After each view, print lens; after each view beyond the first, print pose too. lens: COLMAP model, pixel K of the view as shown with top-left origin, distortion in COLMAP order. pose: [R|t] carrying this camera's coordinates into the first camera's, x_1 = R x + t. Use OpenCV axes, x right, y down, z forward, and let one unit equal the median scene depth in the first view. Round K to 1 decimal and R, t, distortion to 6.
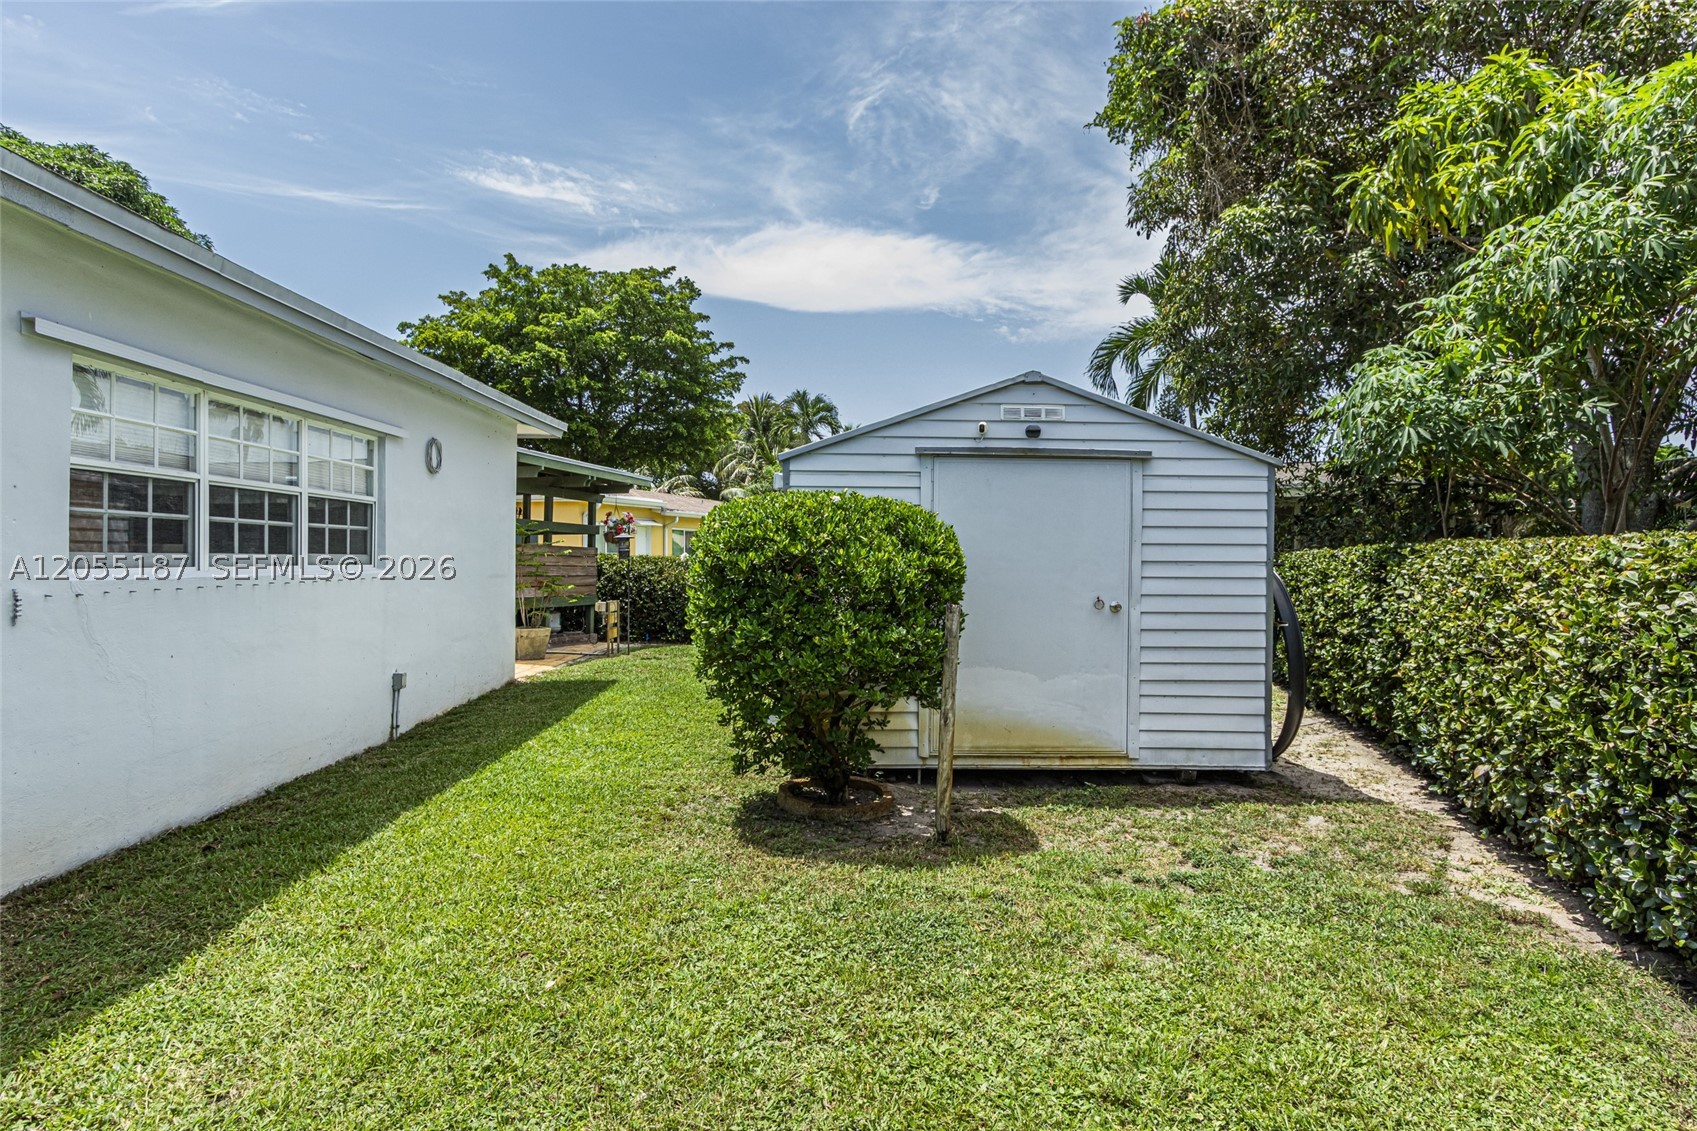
lens RADIAL K [[942.8, 0, 847.4], [0, 942.8, 560.8], [0, 0, 1]] dist [-0.000125, -0.000023]
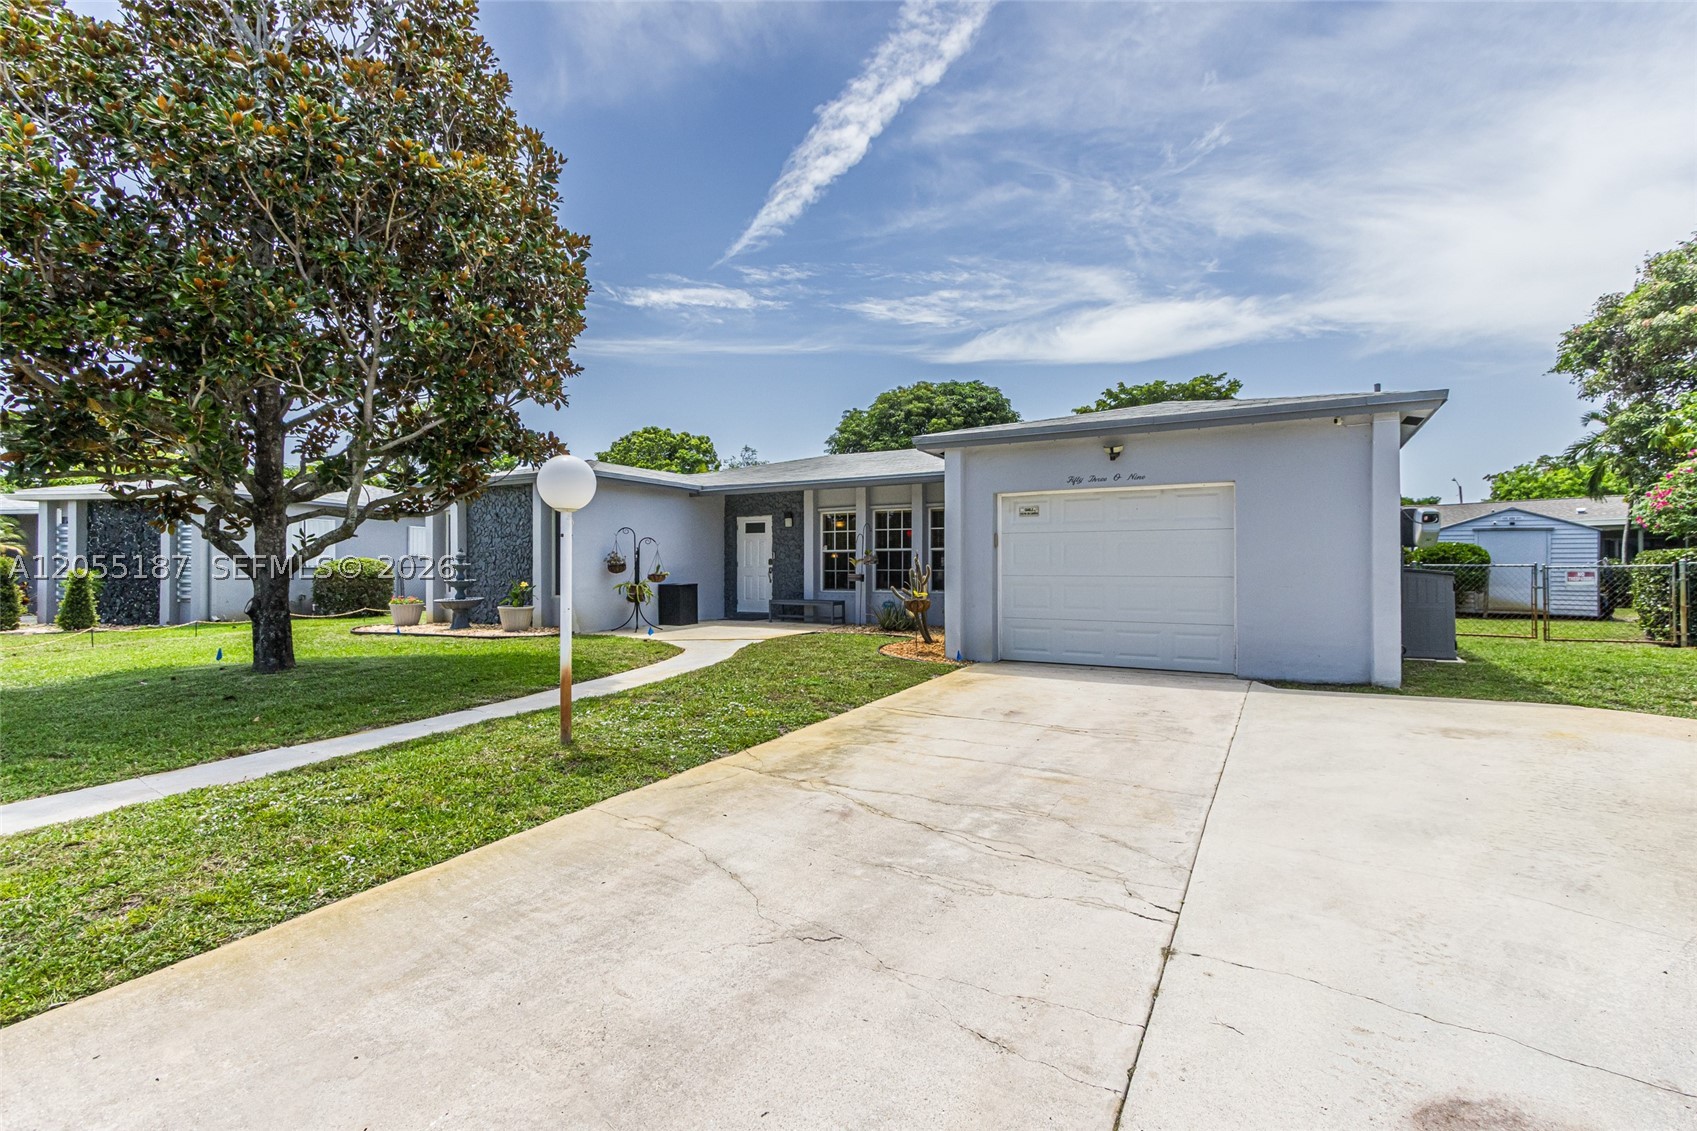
lens RADIAL K [[807.4, 0, 850.0], [0, 807.4, 568.0], [0, 0, 1]] dist [-0.002087, 0.000116]
pose [[0.865049, -0.003939, -0.501671, -0.467622], [-0.002022, 0.999934, -0.011338, 0.079571], [0.501683, 0.010822, 0.864984, -3.055304]]
